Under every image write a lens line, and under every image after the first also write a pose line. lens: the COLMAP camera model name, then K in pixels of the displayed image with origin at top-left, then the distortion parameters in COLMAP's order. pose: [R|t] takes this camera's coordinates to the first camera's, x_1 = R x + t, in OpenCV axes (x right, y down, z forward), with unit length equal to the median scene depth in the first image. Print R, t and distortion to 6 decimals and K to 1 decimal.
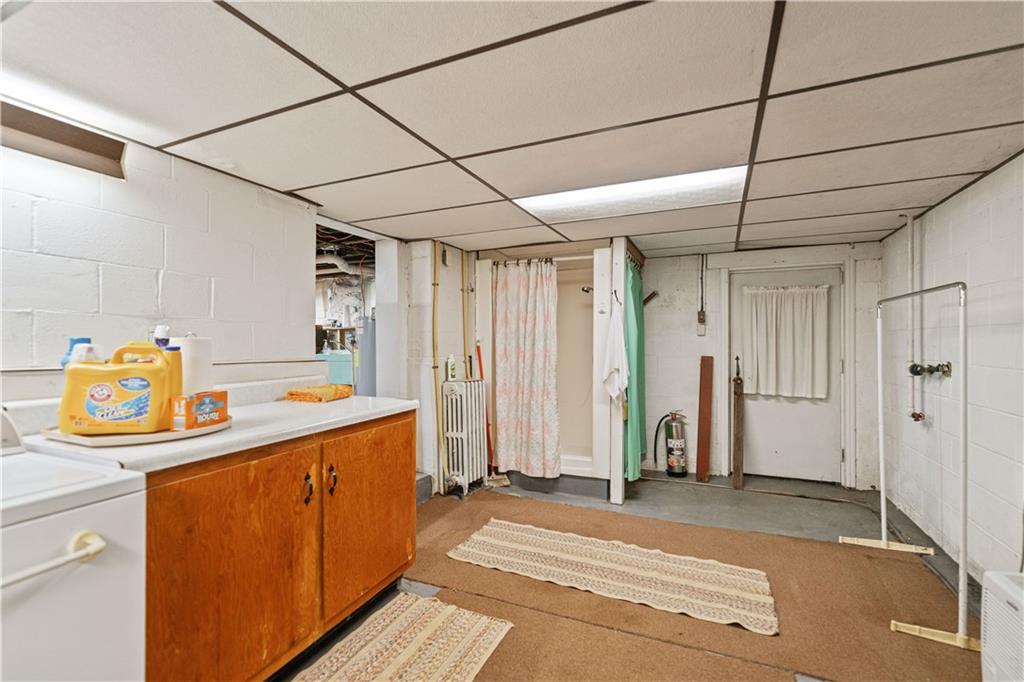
lens RADIAL K [[449.7, 0, 511.8], [0, 449.7, 343.5], [0, 0, 1]] dist [-0.002743, 0.001300]
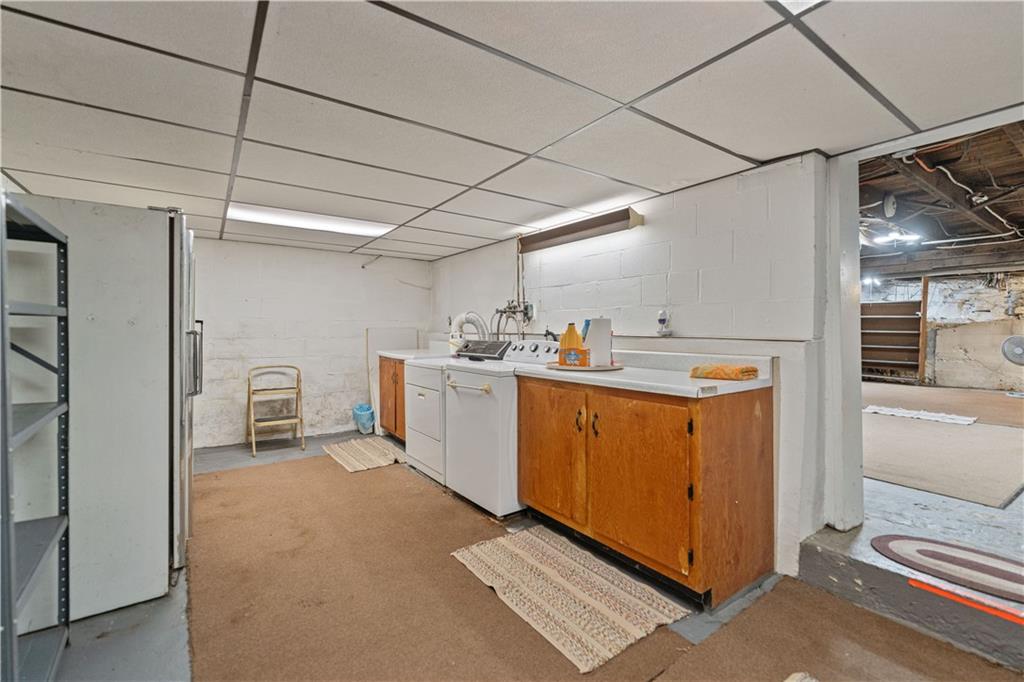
lens RADIAL K [[449.7, 0, 513.0], [0, 449.7, 333.5], [0, 0, 1]] dist [-0.002743, 0.001300]
pose [[-0.514431, 0.003405, -0.857525, 0.789104], [-0.007575, 0.999935, 0.008515, 0.029605], [0.857499, 0.010876, -0.514371, 1.382138]]
